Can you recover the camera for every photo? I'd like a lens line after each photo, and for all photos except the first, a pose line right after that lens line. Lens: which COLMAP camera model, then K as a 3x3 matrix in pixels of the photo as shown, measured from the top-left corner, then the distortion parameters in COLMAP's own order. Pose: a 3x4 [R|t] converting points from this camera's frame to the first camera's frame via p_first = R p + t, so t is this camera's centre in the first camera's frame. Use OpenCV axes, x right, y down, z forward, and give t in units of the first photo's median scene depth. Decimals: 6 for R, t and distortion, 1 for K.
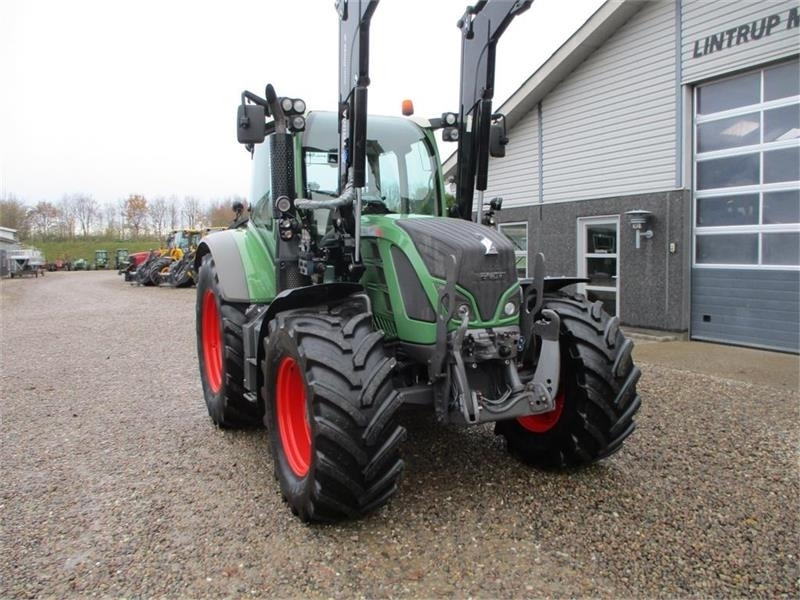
lens RADIAL K [[660.1, 0, 405.8], [0, 660.1, 296.6], [0, 0, 1]] dist [-0.046173, 0.020012]
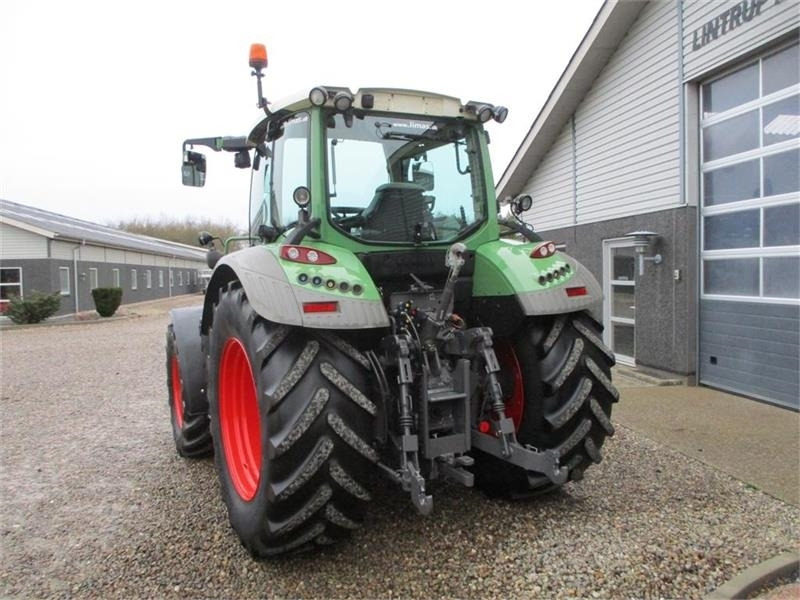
lens RADIAL K [[660.1, 0, 405.2], [0, 660.1, 298.2], [0, 0, 1]] dist [-0.046173, 0.020012]
pose [[0.955632, 0.013842, -0.294239, 0.327739], [-0.022005, 0.999459, -0.024451, -0.016227], [0.293741, 0.029841, 0.955419, 0.090403]]
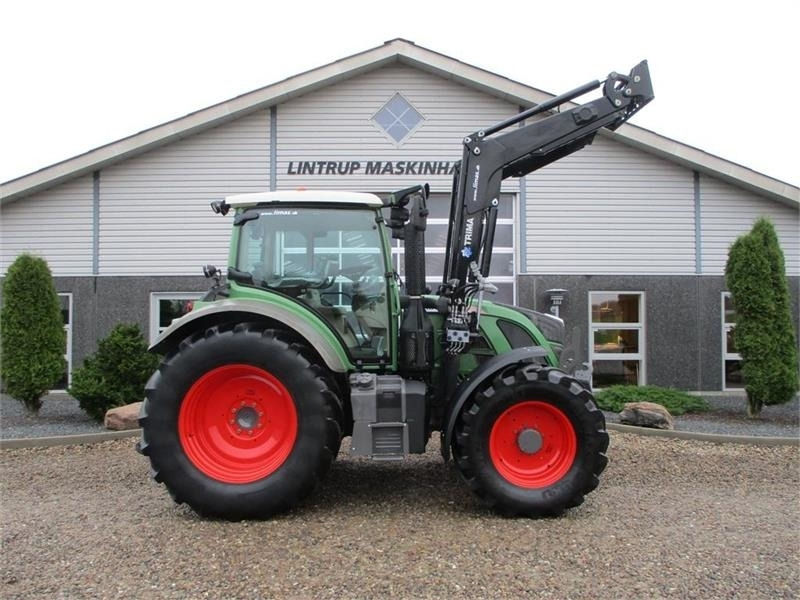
lens RADIAL K [[660.1, 0, 408.4], [0, 660.1, 300.8], [0, 0, 1]] dist [-0.046173, 0.020012]
pose [[0.444730, 0.037732, 0.894870, -0.581218], [0.058852, 0.995722, -0.071232, -0.012075], [-0.893729, 0.084344, 0.440607, 0.233864]]
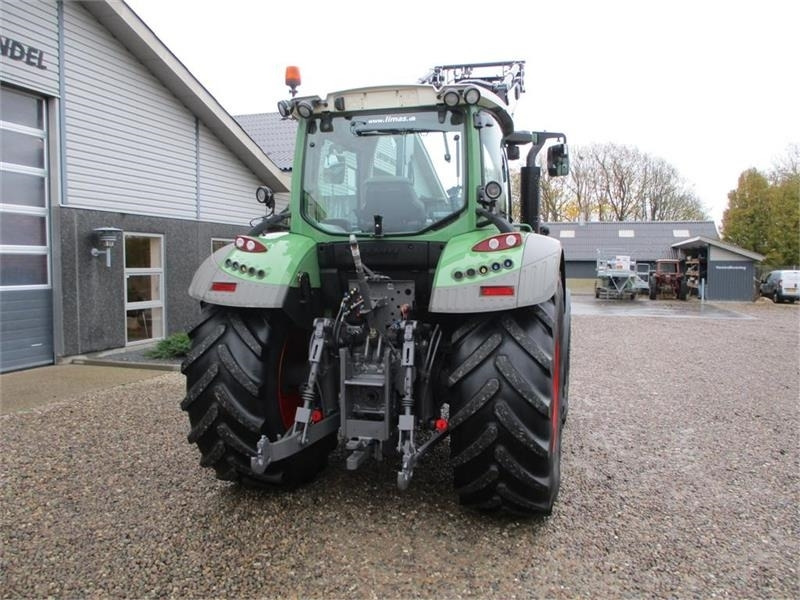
lens RADIAL K [[660.1, 0, 405.6], [0, 660.1, 299.3], [0, 0, 1]] dist [-0.046173, 0.020012]
pose [[-0.726593, -0.020250, 0.686770, -0.393933], [0.062522, 0.993470, 0.095442, -0.062402], [-0.684218, 0.112286, -0.720582, 0.946747]]
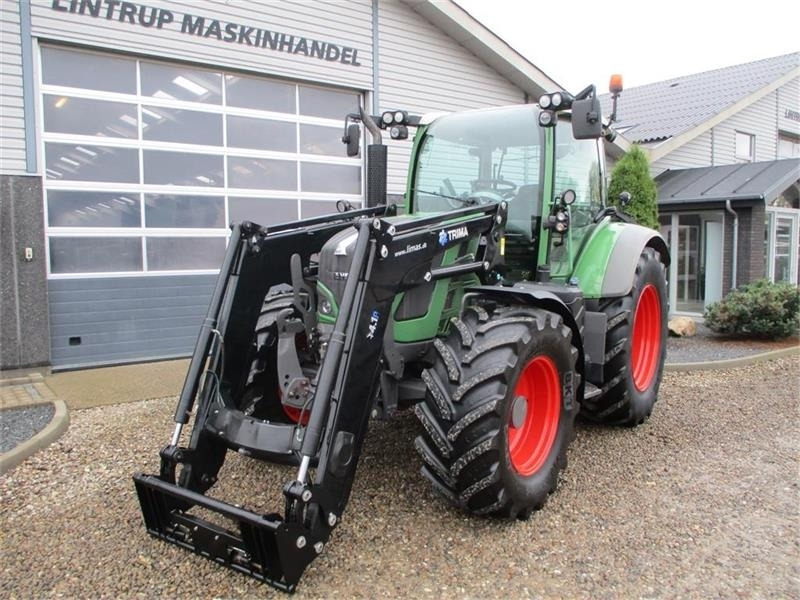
lens RADIAL K [[660.1, 0, 407.0], [0, 660.1, 298.5], [0, 0, 1]] dist [-0.046173, 0.020012]
pose [[-0.172185, -0.057133, 0.983406, -0.397200], [0.077271, 0.994457, 0.071304, -0.044223], [-0.982029, 0.088267, -0.166816, 0.723848]]
